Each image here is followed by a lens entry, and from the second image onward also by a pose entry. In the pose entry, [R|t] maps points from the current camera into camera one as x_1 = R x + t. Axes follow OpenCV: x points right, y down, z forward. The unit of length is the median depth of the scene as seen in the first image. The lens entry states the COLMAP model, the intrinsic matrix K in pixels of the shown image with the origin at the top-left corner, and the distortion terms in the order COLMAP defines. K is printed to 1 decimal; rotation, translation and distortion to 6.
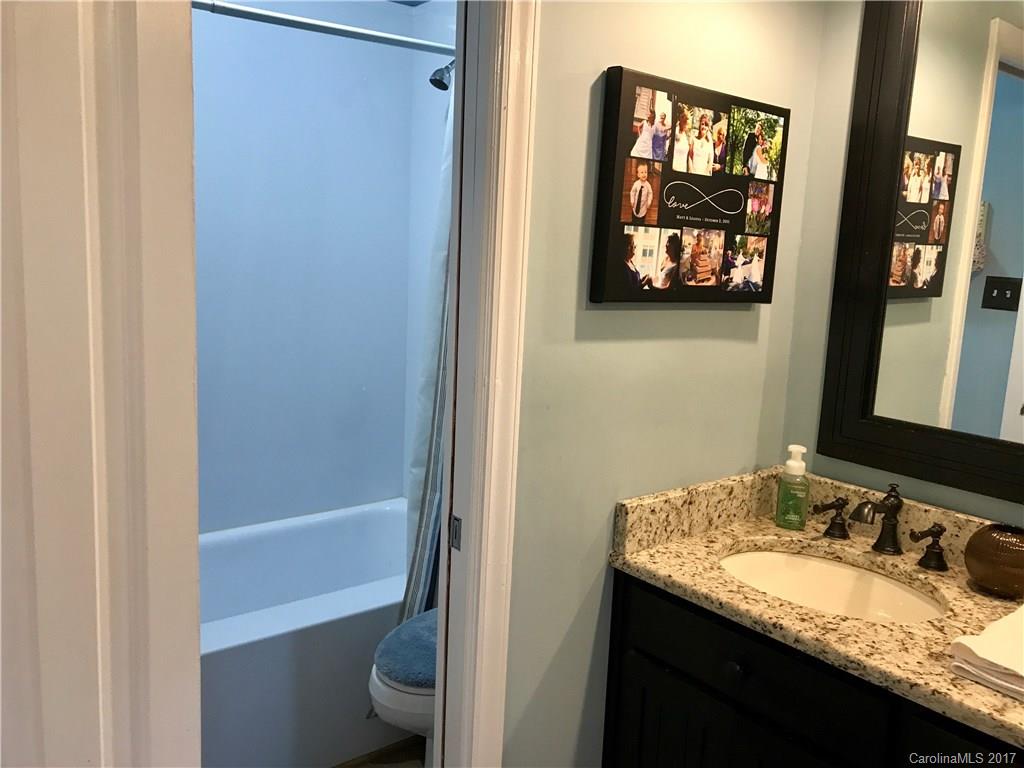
lens RADIAL K [[844.3, 0, 512.7], [0, 844.3, 376.5], [0, 0, 1]] dist [0.065560, -0.091701]
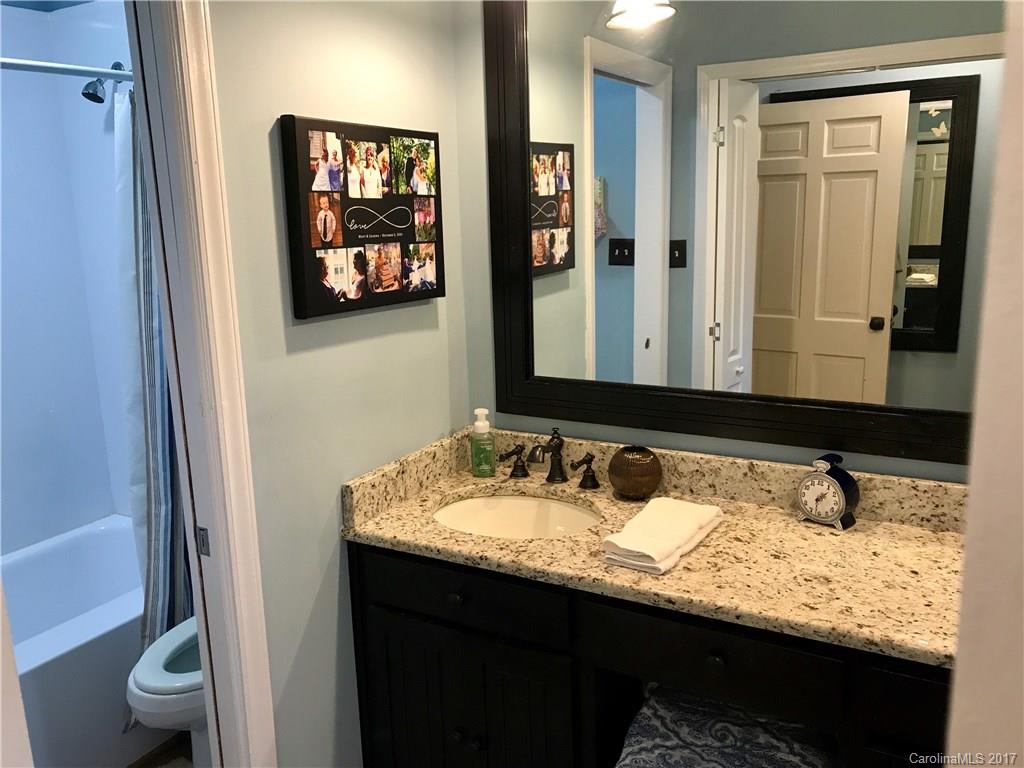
lens RADIAL K [[844.3, 0, 512.7], [0, 844.3, 376.5], [0, 0, 1]] dist [0.065560, -0.091701]
pose [[0.926615, -0.144591, 0.347099, -0.040223], [0.127145, 0.989220, 0.072655, -0.051279], [-0.353863, -0.023191, 0.935010, -0.160653]]
